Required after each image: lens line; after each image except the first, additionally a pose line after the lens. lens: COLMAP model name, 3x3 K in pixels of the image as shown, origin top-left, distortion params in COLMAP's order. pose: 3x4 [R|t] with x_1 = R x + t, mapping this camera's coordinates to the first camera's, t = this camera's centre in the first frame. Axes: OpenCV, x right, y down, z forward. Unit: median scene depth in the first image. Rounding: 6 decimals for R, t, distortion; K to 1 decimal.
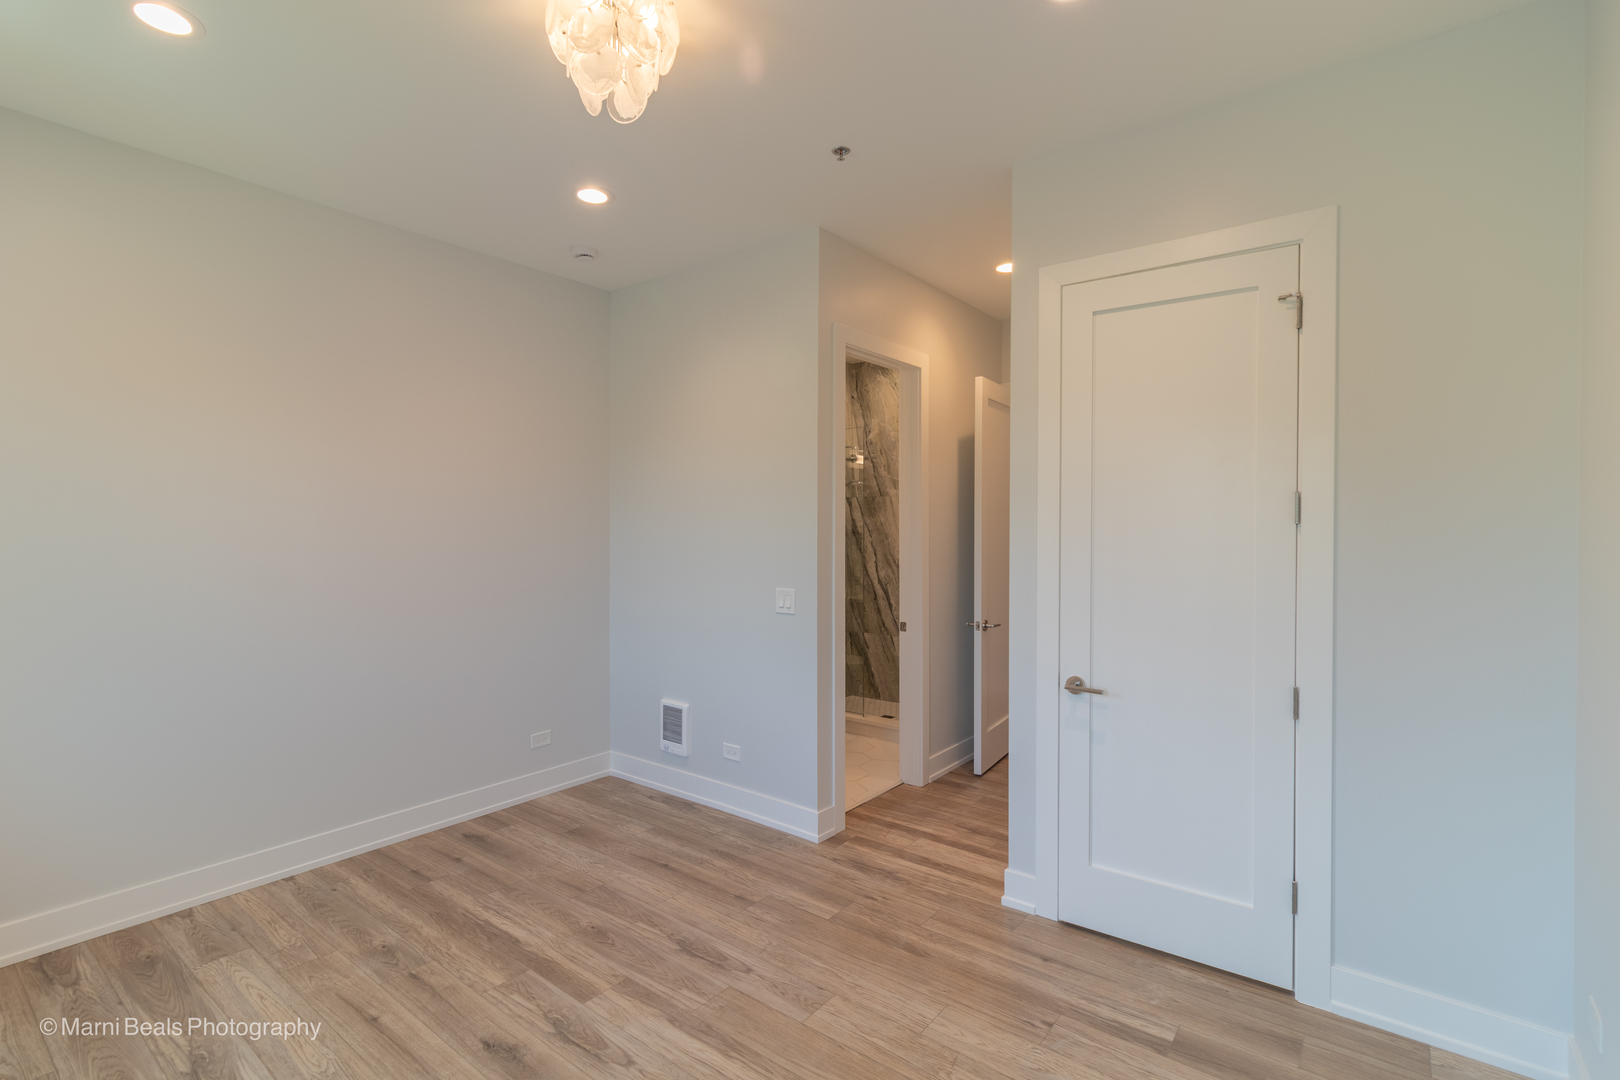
lens RADIAL K [[759.4, 0, 810.3], [0, 759.4, 536.3], [0, 0, 1]] dist [0.002236, -0.000612]
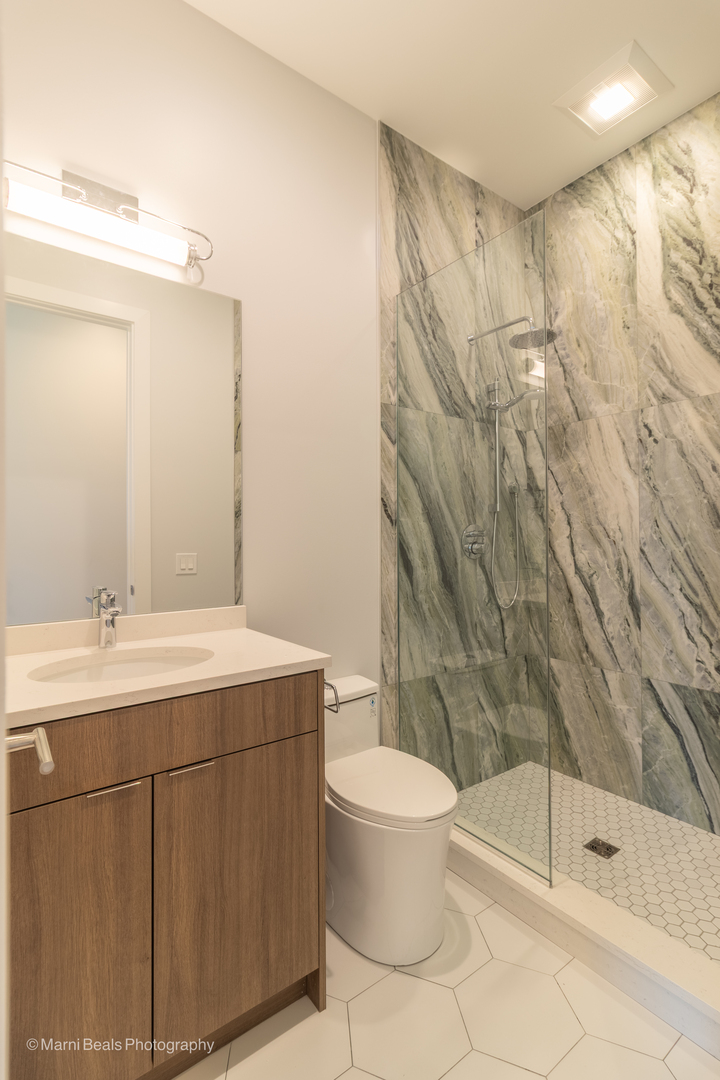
lens RADIAL K [[506.3, 0, 365.7], [0, 506.3, 536.4], [0, 0, 1]] dist [0.002236, -0.000612]
pose [[0.961469, -0.008444, -0.274782, 0.042812], [0.002310, 0.999741, -0.022640, 0.041964], [0.274902, 0.021133, 0.961240, 0.590169]]
